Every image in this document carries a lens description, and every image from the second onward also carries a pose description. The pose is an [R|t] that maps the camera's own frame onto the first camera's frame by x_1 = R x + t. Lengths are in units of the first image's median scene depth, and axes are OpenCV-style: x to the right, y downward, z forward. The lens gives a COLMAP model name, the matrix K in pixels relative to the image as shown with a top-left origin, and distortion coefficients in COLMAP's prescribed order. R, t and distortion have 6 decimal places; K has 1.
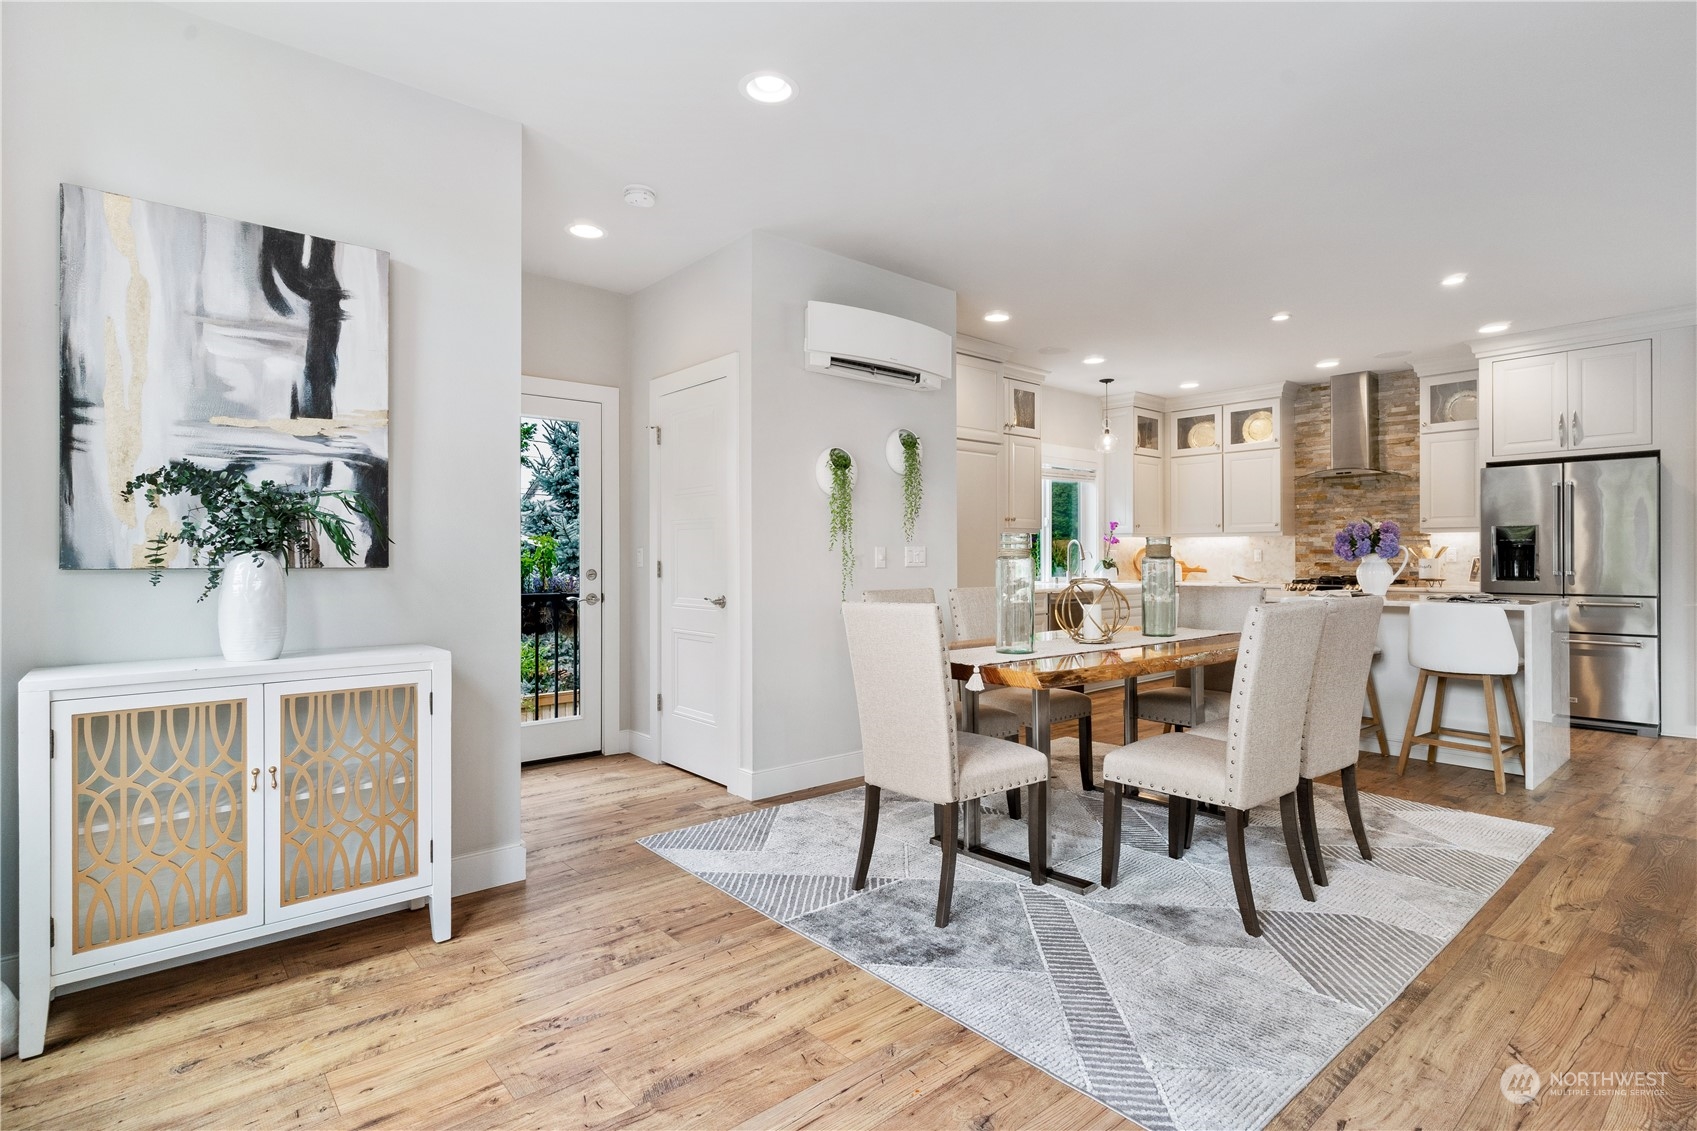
lens RADIAL K [[830.7, 0, 844.8], [0, 830.7, 553.3], [0, 0, 1]] dist [0.005474, -0.000922]
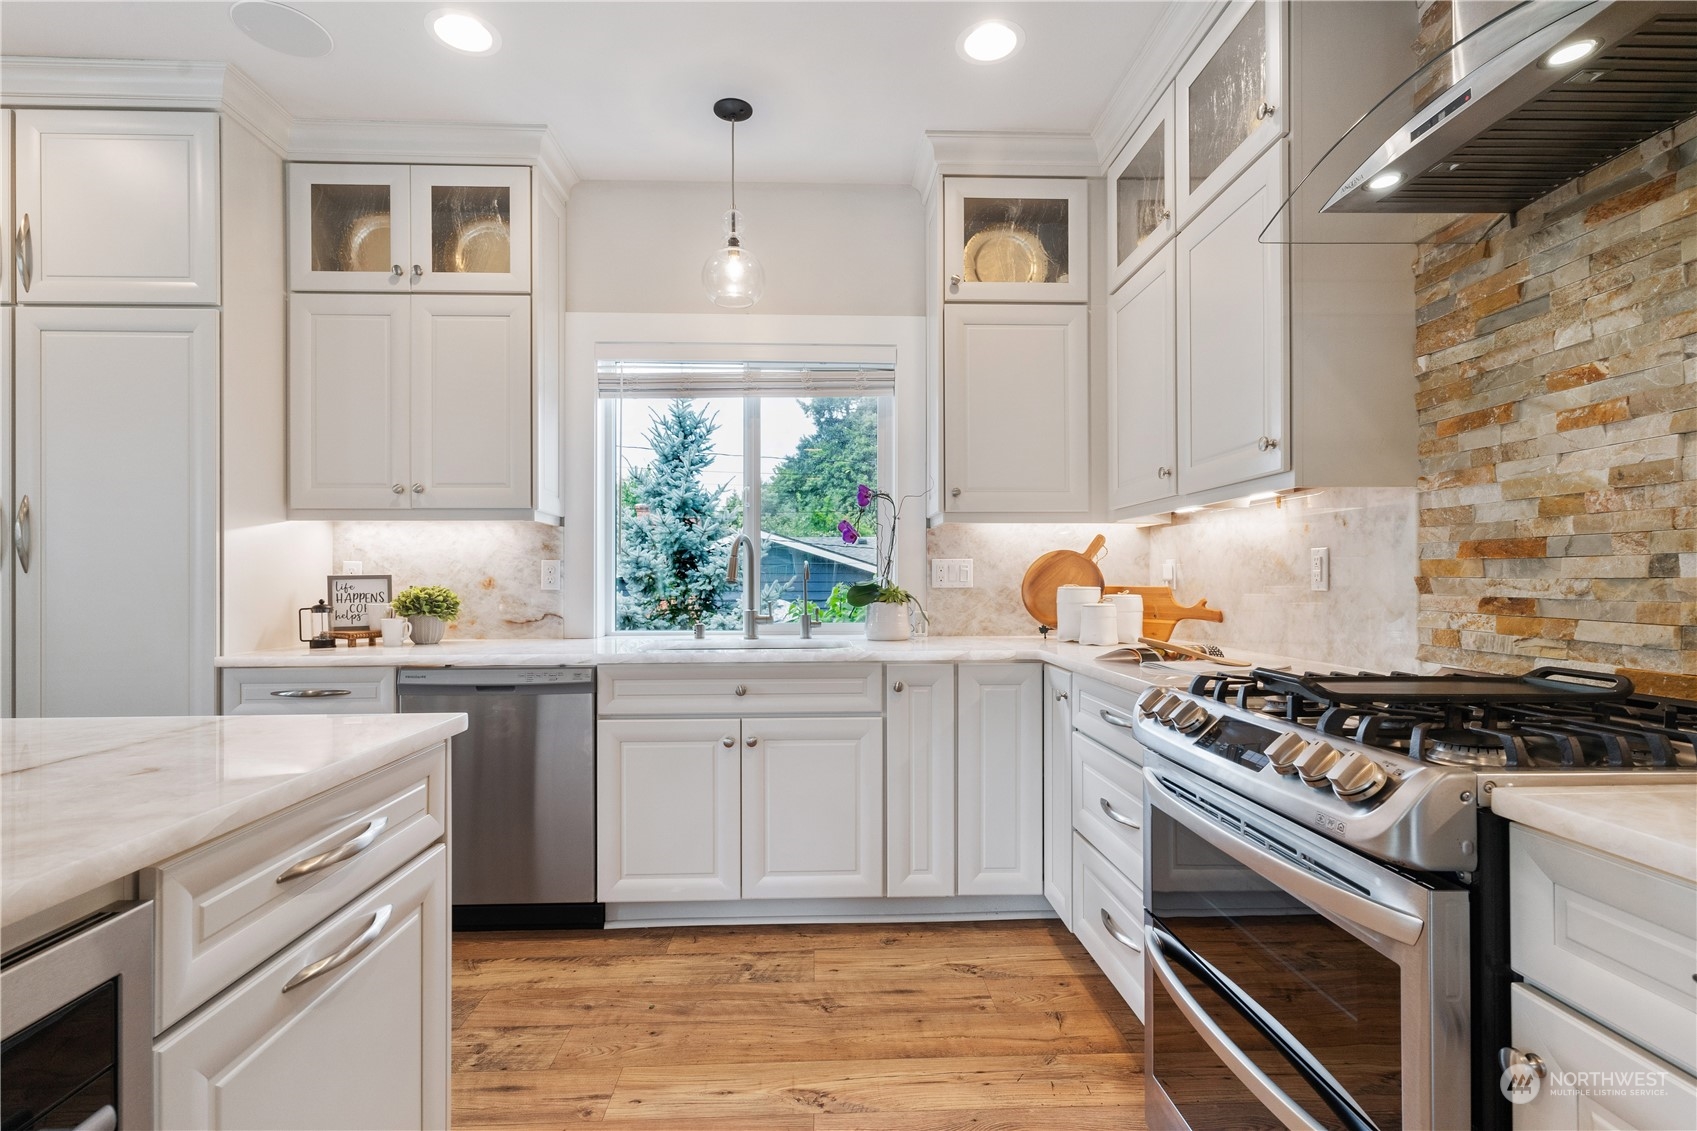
lens RADIAL K [[830.7, 0, 845.3], [0, 830.7, 554.0], [0, 0, 1]] dist [0.005474, -0.000922]
pose [[0.789545, -0.022343, -0.613286, 0.568674], [0.007446, 0.999612, -0.026832, 0.003901], [0.613648, 0.016618, 0.789405, 0.724493]]
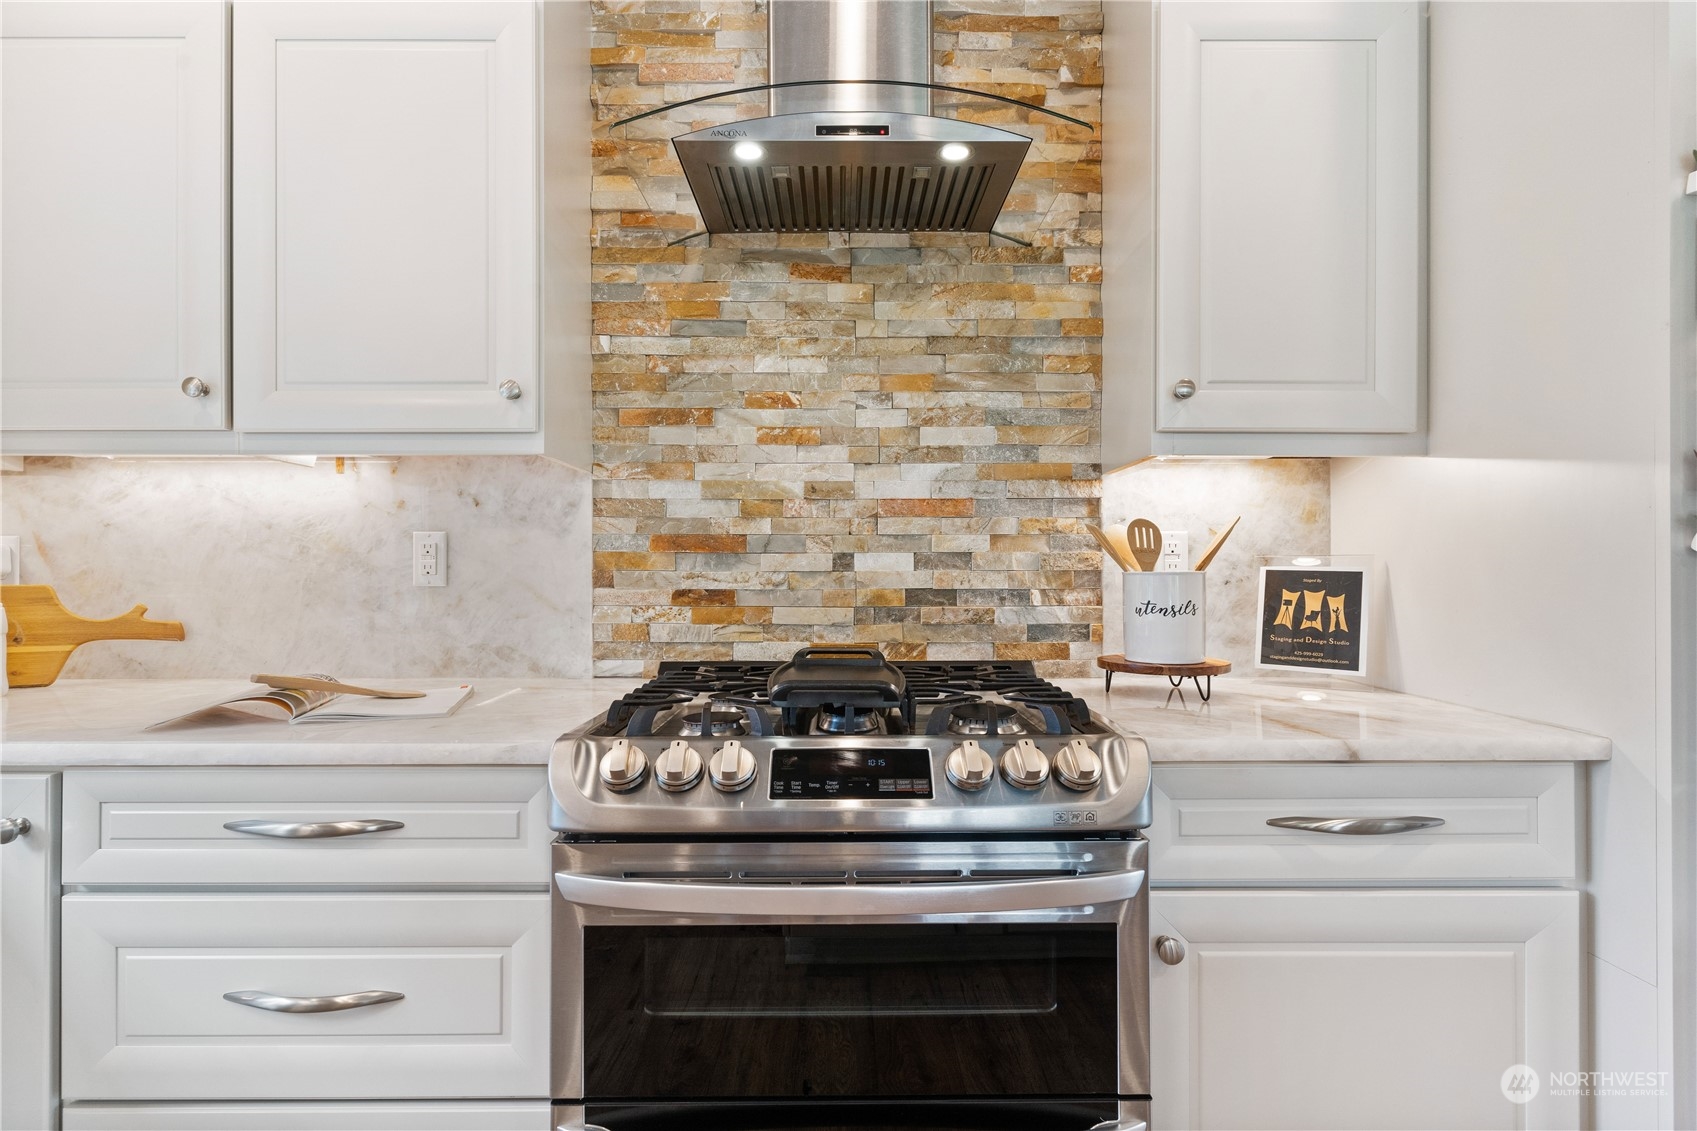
lens RADIAL K [[830.7, 0, 847.7], [0, 830.7, 557.4], [0, 0, 1]] dist [0.005474, -0.000922]
pose [[0.639334, 0.012152, 0.768833, 0.422342], [-0.004154, 0.999915, -0.012350, 0.004504], [-0.768918, 0.004702, 0.639331, 0.821138]]
